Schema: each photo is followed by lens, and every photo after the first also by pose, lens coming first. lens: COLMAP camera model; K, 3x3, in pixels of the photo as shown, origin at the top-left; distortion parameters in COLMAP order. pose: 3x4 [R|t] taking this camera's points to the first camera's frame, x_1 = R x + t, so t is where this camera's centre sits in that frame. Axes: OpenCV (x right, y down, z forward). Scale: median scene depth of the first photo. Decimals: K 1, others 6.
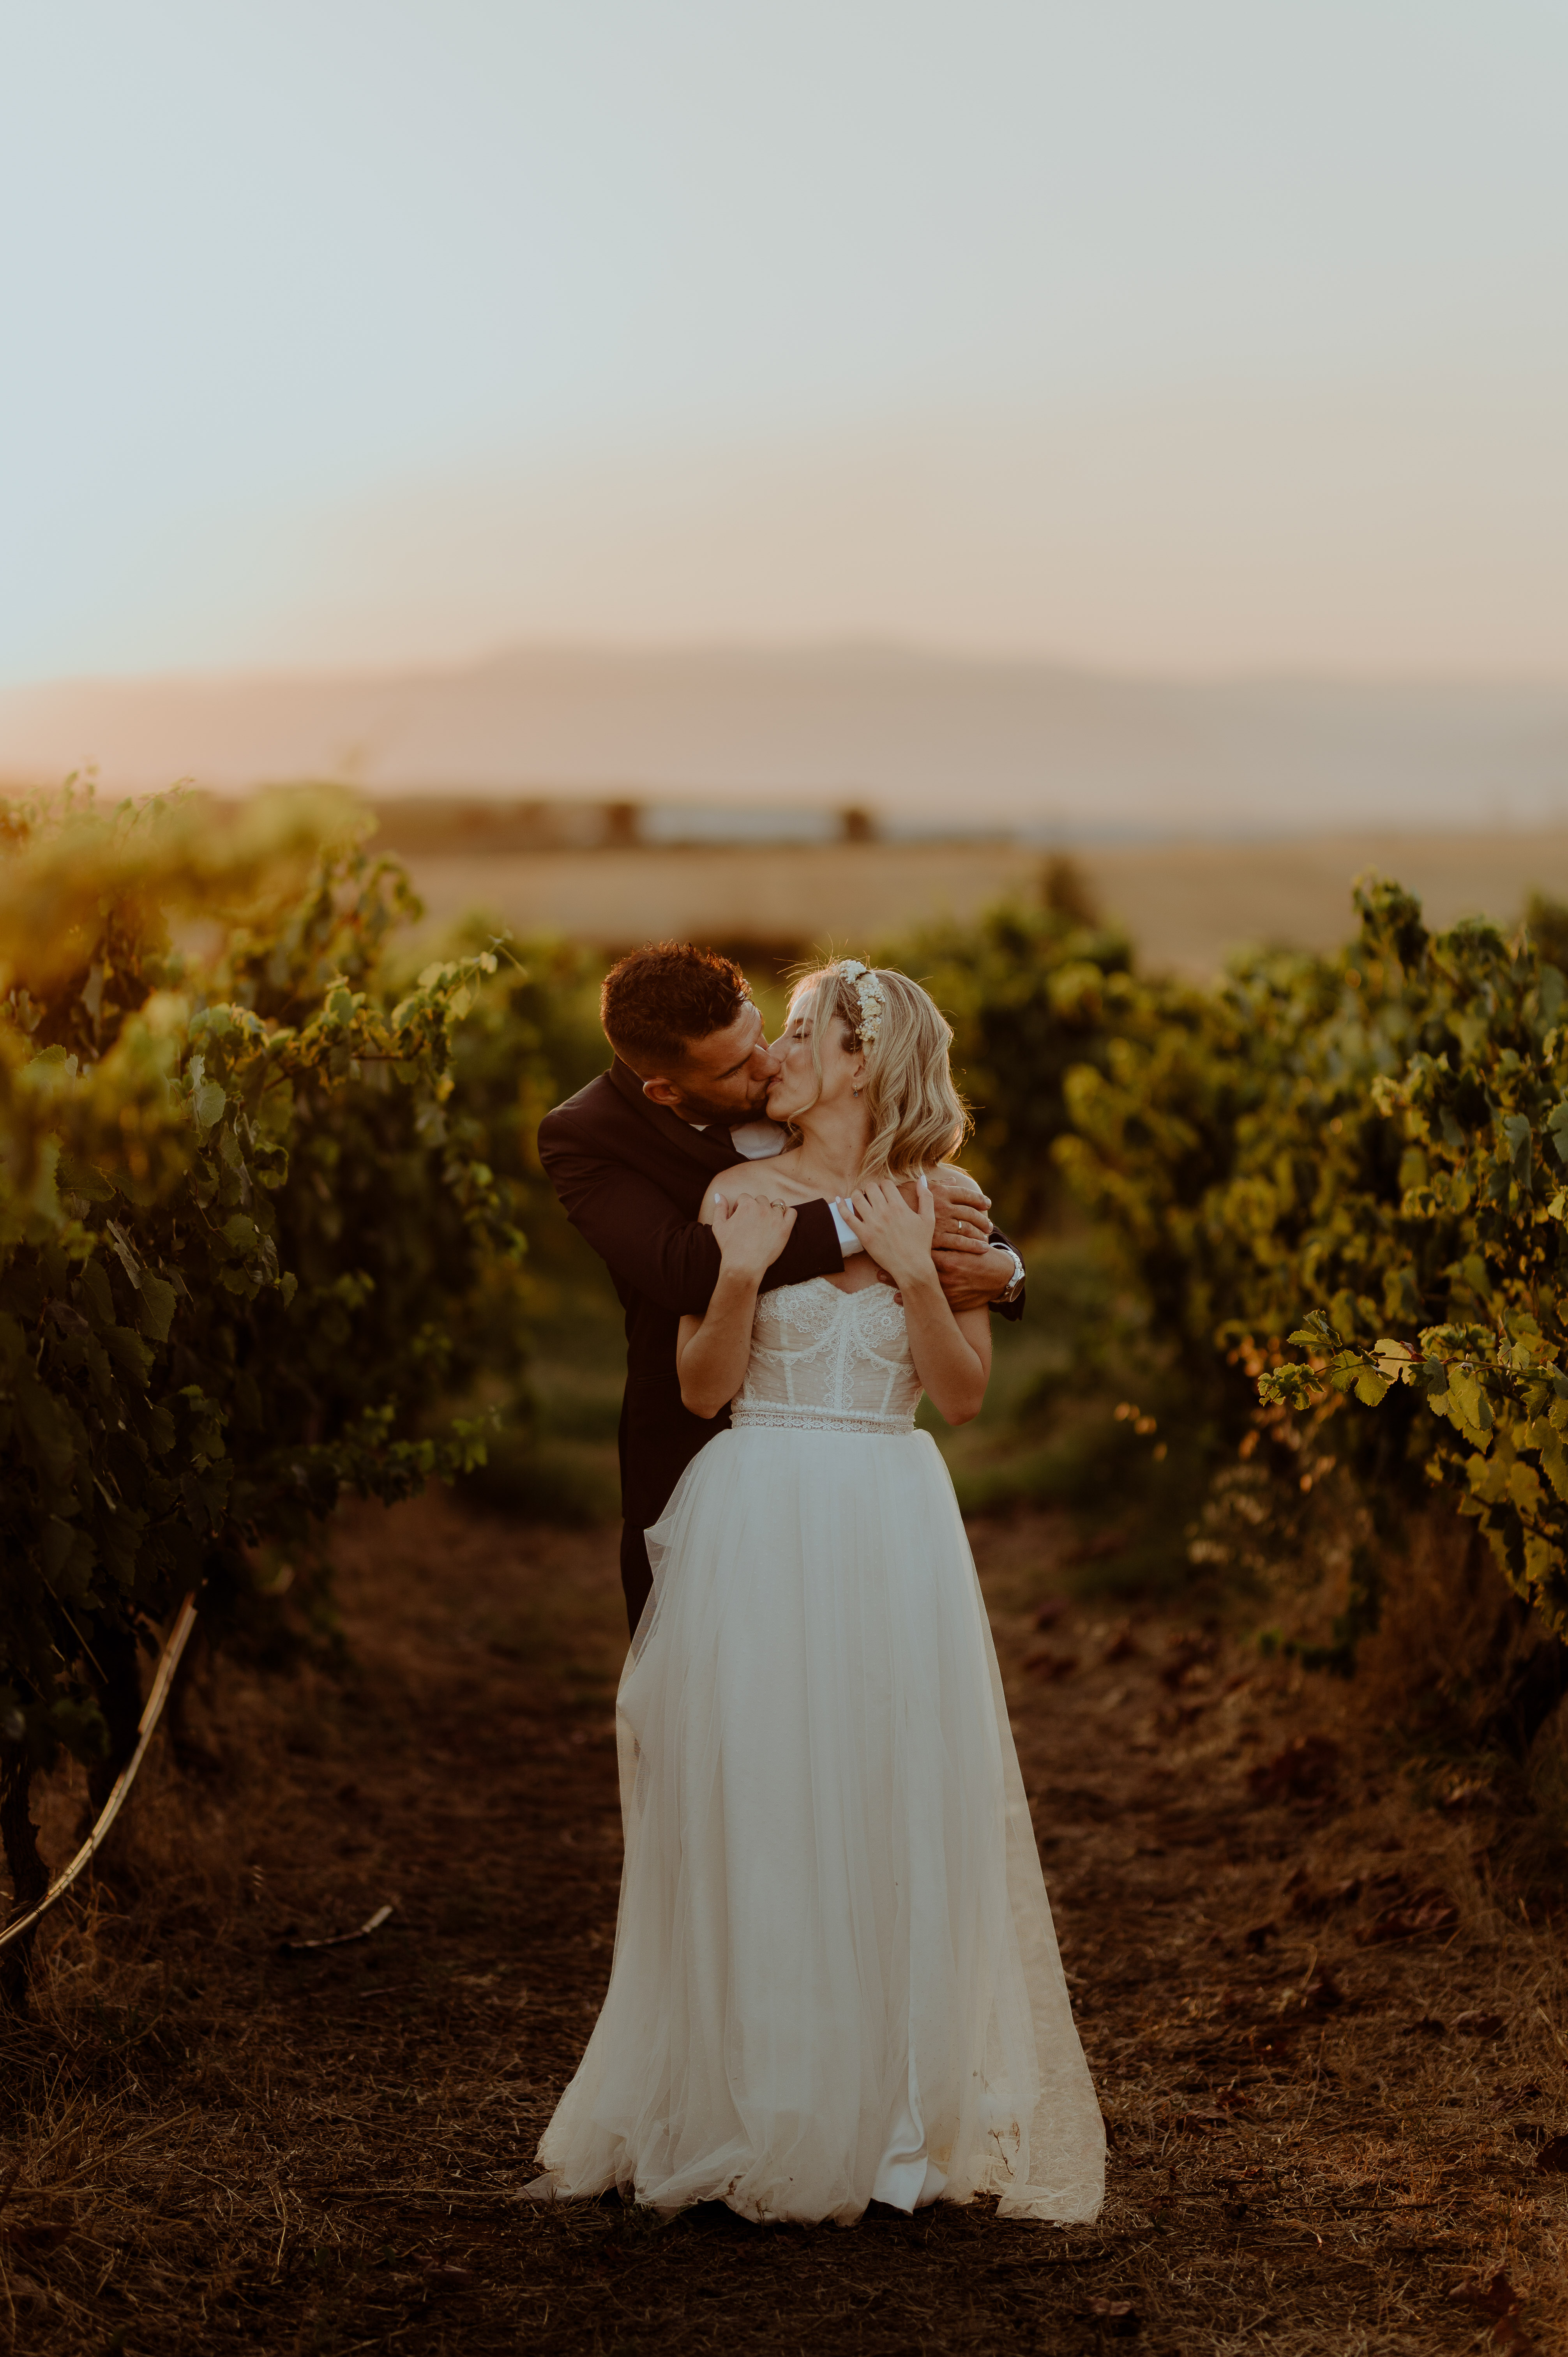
lens RADIAL K [[5691.9, 0, 784.0], [0, 5691.9, 1178.5], [0, 0, 1]] dist [0.039196, -0.849264]
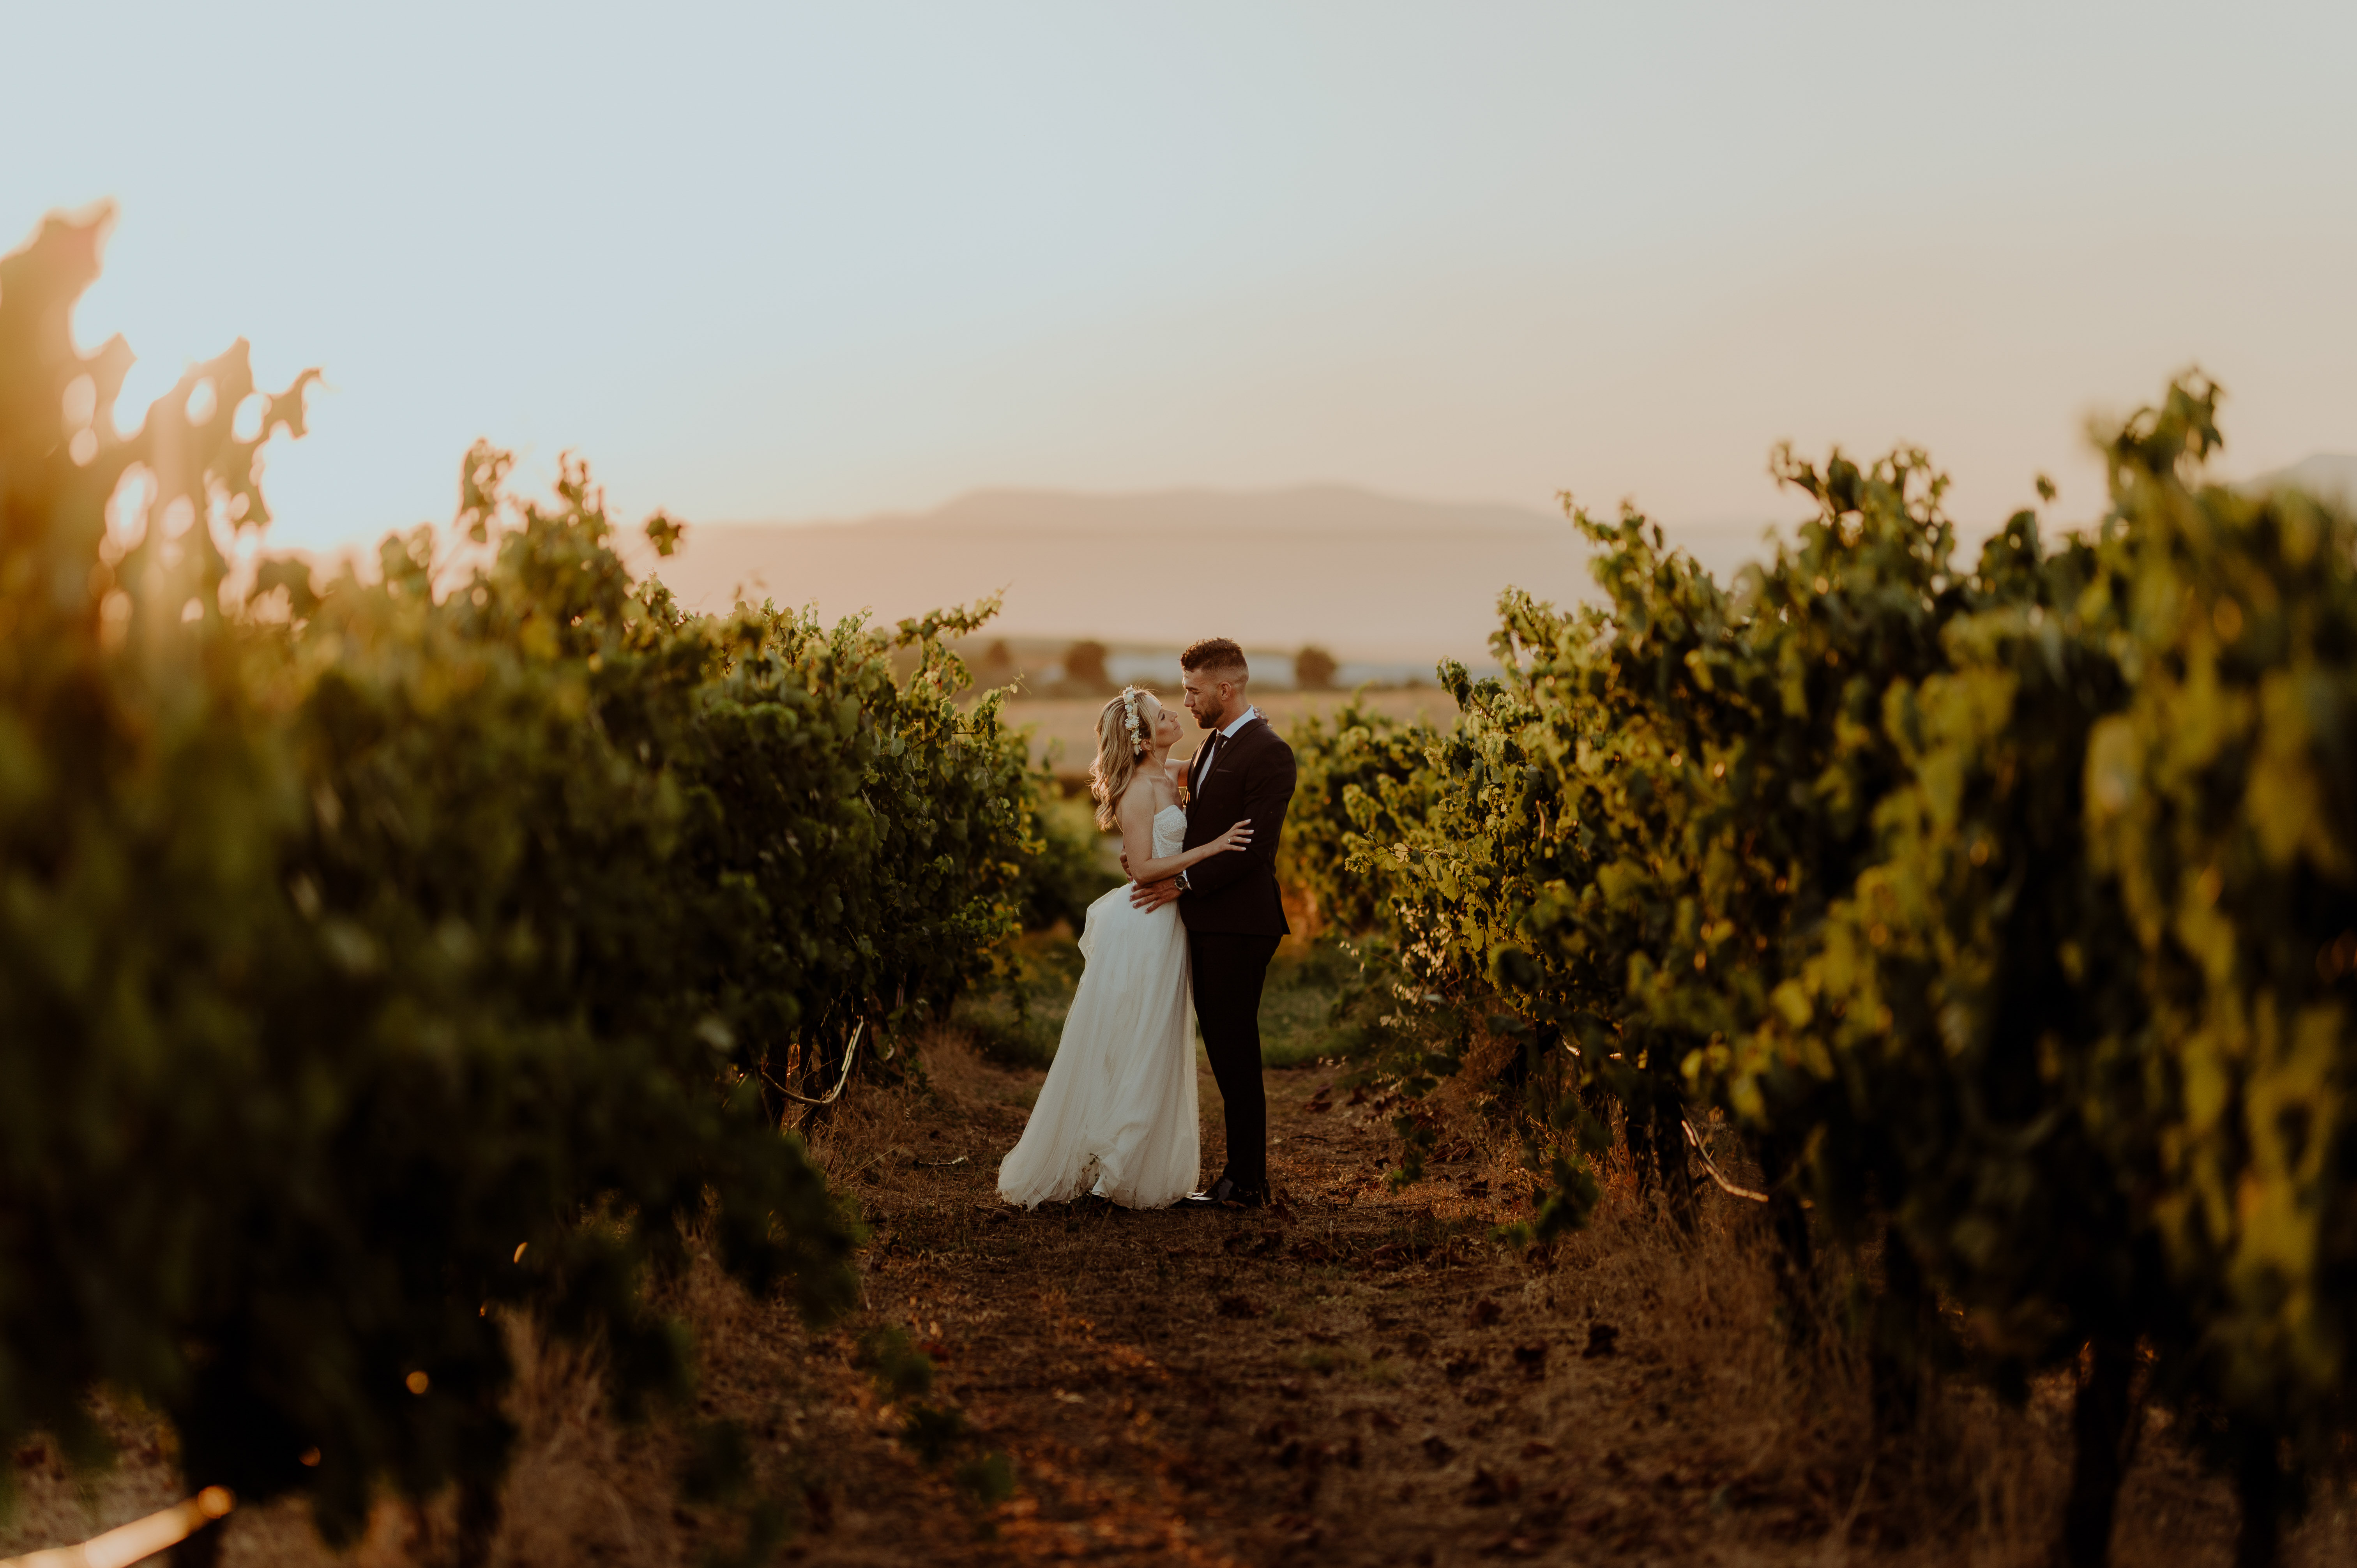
lens RADIAL K [[5691.9, 0, 1178.3], [0, 5691.9, 625.2], [0, 0, 1]] dist [0.039196, -0.849264]
pose [[0.999906, -0.006767, -0.011958, 0.030135], [0.005909, 0.997506, -0.070329, 0.070579], [0.012404, 0.070252, 0.997452, -0.925343]]
